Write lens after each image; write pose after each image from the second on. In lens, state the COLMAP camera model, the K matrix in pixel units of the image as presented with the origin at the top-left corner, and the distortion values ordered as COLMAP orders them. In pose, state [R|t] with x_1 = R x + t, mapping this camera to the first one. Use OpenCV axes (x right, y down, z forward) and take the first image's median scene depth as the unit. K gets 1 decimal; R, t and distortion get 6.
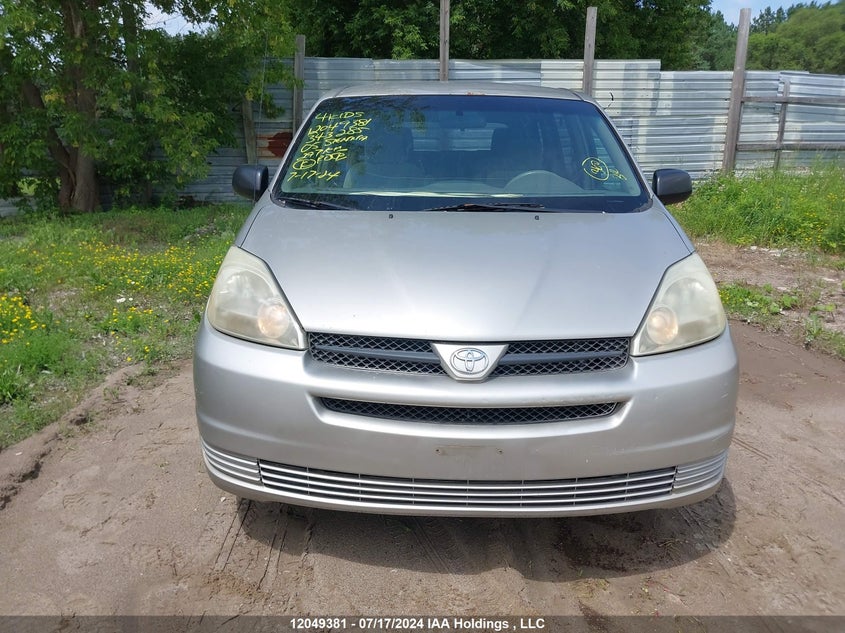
lens RADIAL K [[617.6, 0, 422.5], [0, 617.6, 316.5], [0, 0, 1]] dist [-0.004349, 0.002892]
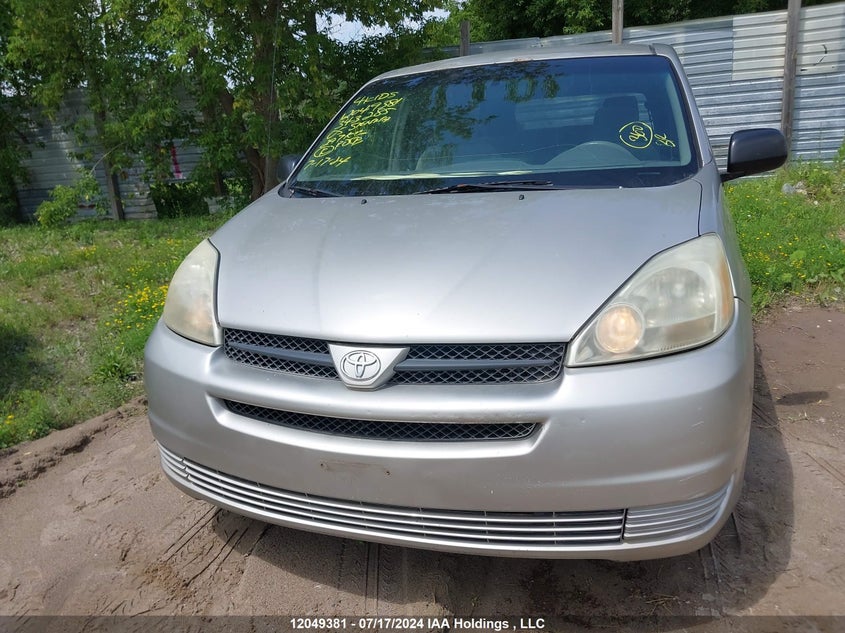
lens RADIAL K [[617.6, 0, 422.5], [0, 617.6, 316.5], [0, 0, 1]] dist [-0.004349, 0.002892]
pose [[0.955342, 0.015739, -0.295083, 0.391468], [-0.009381, 0.999693, 0.022950, -0.016991], [0.295353, -0.019157, 0.955196, 0.179877]]
